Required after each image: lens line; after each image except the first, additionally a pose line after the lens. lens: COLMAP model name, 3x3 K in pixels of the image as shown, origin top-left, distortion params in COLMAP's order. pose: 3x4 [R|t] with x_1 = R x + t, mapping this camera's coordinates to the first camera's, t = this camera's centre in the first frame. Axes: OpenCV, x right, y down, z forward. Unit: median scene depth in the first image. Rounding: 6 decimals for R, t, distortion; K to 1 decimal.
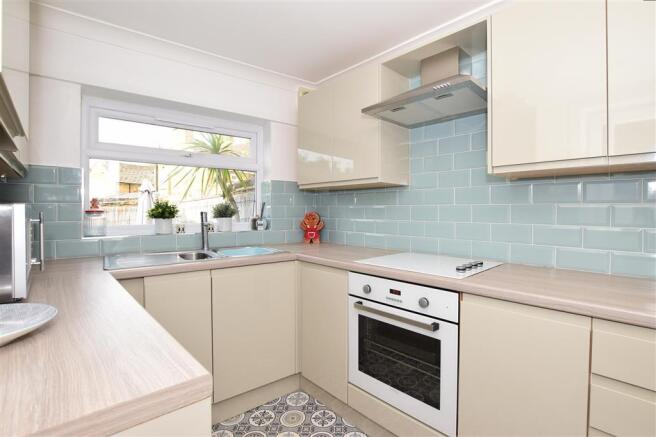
lens RADIAL K [[304.2, 0, 328.1], [0, 304.2, 213.6], [0, 0, 1]] dist [-0.011767, -0.000362]
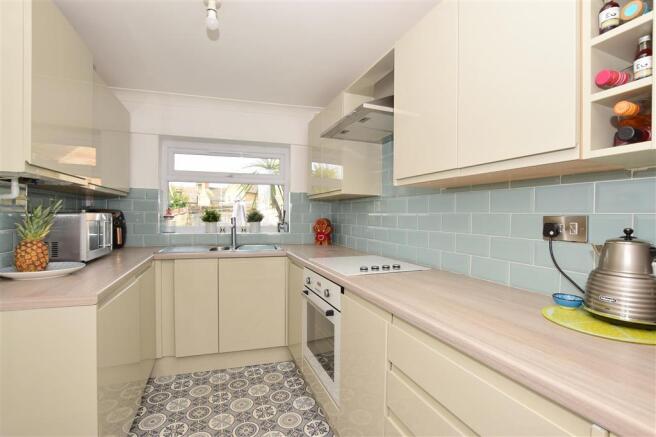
lens RADIAL K [[304.2, 0, 326.3], [0, 304.2, 219.4], [0, 0, 1]] dist [-0.011767, -0.000362]
pose [[0.918309, 0.011911, -0.395685, 0.535695], [-0.010695, 0.999929, 0.005280, -0.008757], [0.395719, -0.000616, 0.918371, -0.090383]]
